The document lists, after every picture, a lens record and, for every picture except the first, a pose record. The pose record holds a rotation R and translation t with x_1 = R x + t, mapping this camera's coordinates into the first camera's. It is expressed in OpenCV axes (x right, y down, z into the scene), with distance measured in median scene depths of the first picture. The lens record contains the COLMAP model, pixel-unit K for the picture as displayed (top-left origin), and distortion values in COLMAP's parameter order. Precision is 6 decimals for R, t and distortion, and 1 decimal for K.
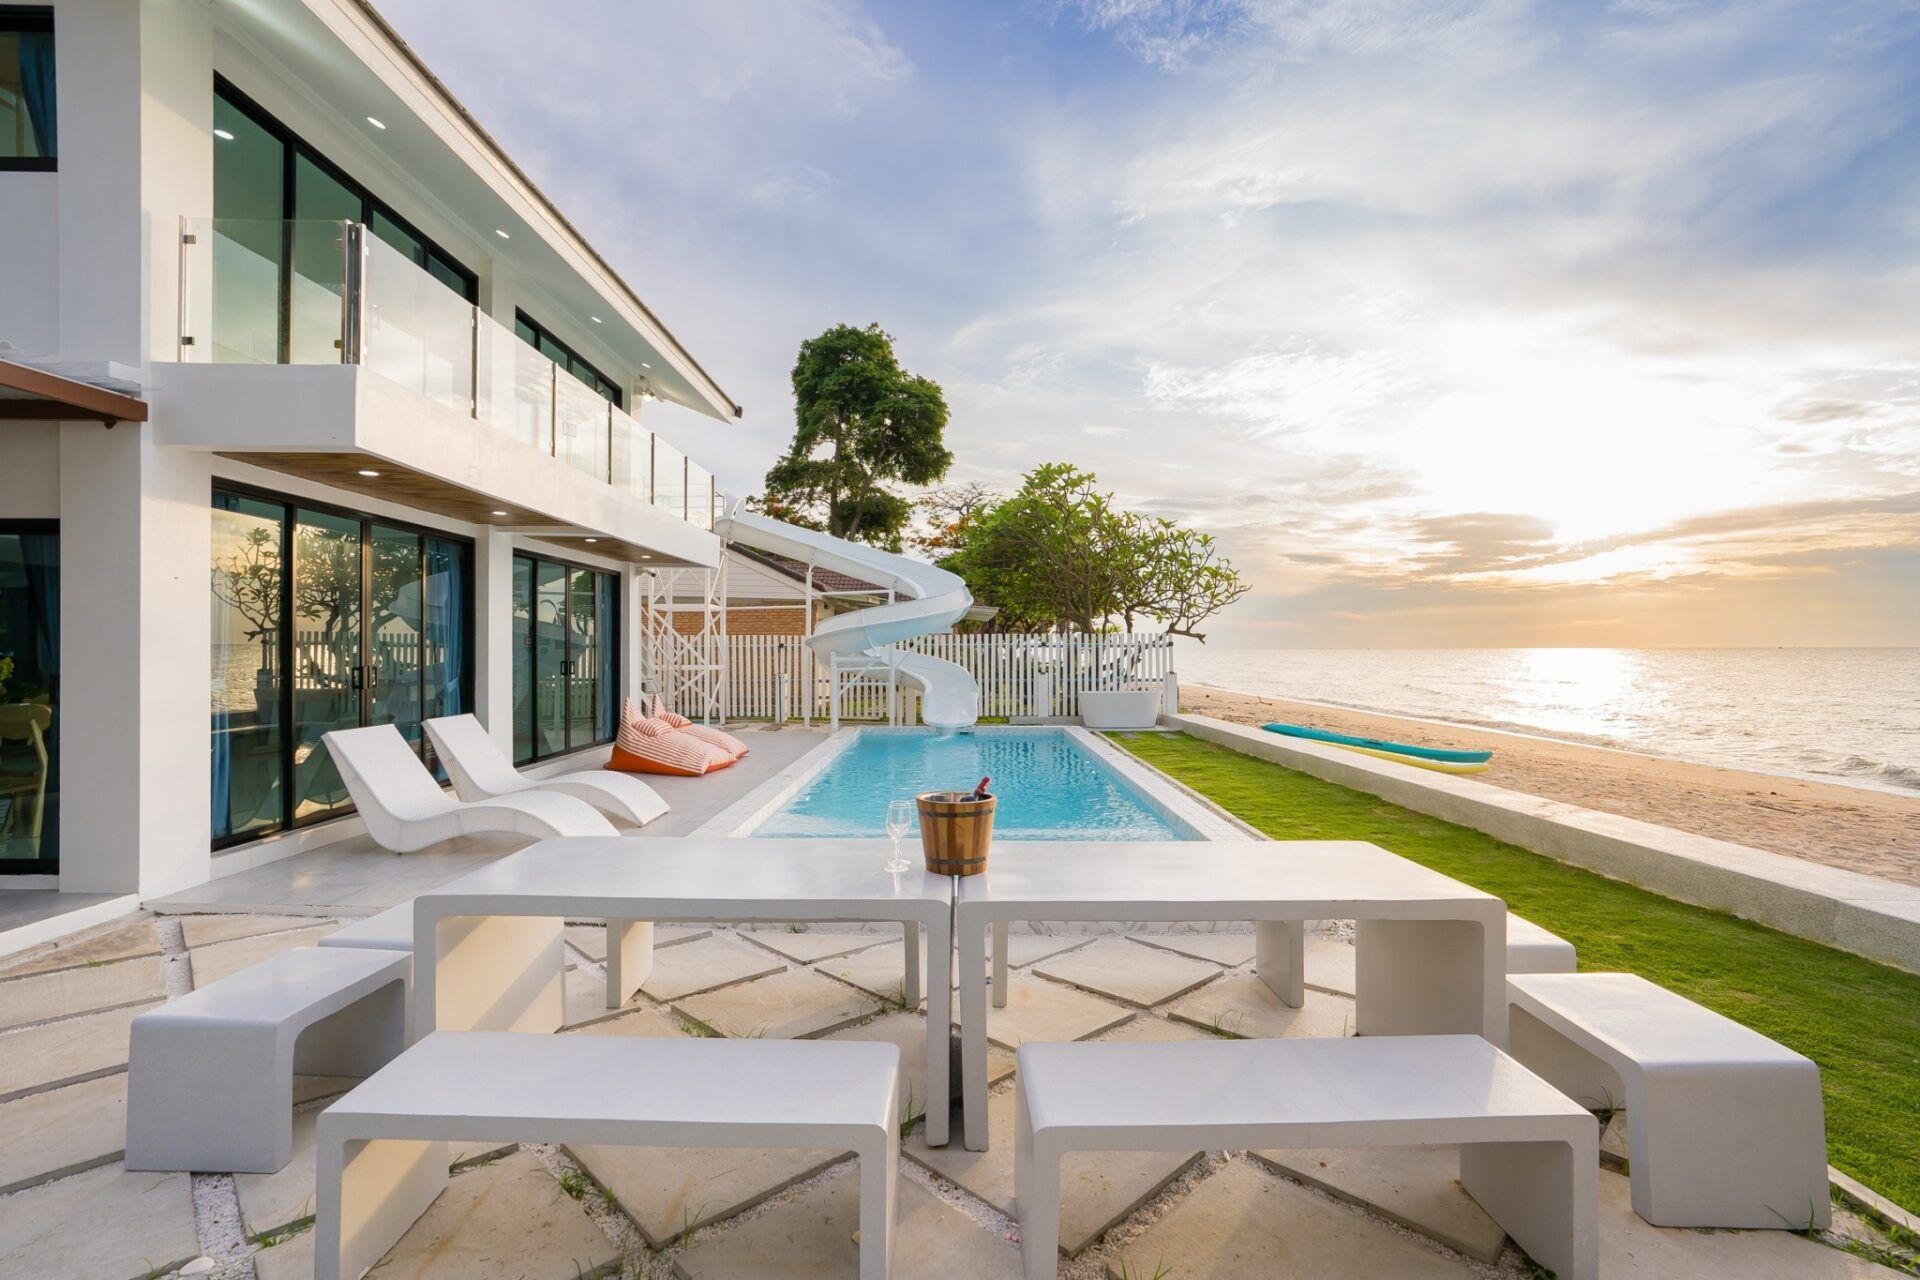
lens RADIAL K [[885.2, 0, 961.0], [0, 885.2, 640.6], [0, 0, 1]] dist [-0.015198, 0.000578]
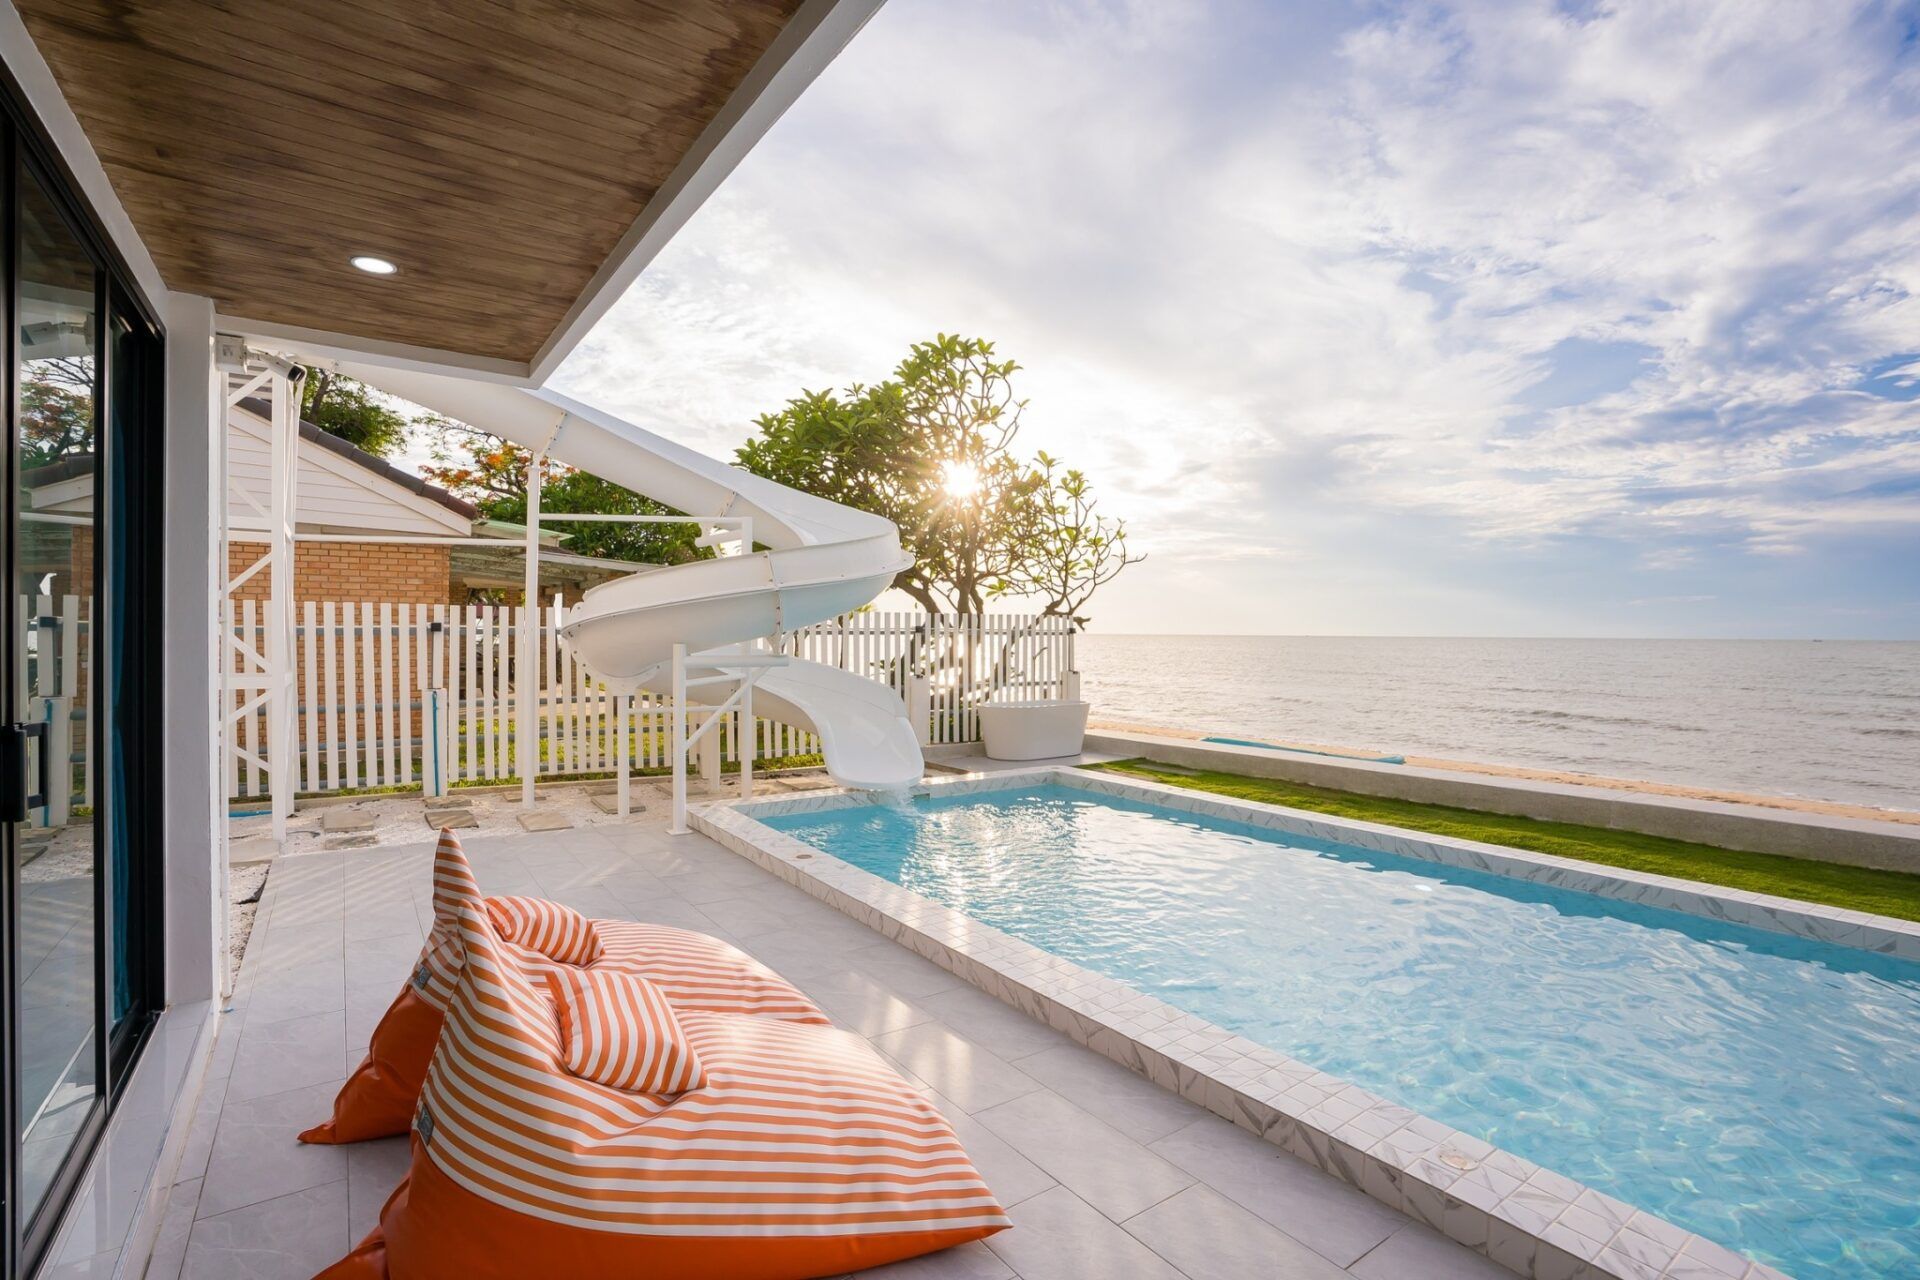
lens RADIAL K [[885.2, 0, 957.2], [0, 885.2, 637.9], [0, 0, 1]] dist [-0.015198, 0.000578]
pose [[0.831239, 0.004258, 0.555899, -0.220088], [-0.016772, 0.999708, 0.017422, -0.001196], [-0.555663, -0.023806, 0.831067, 0.449385]]
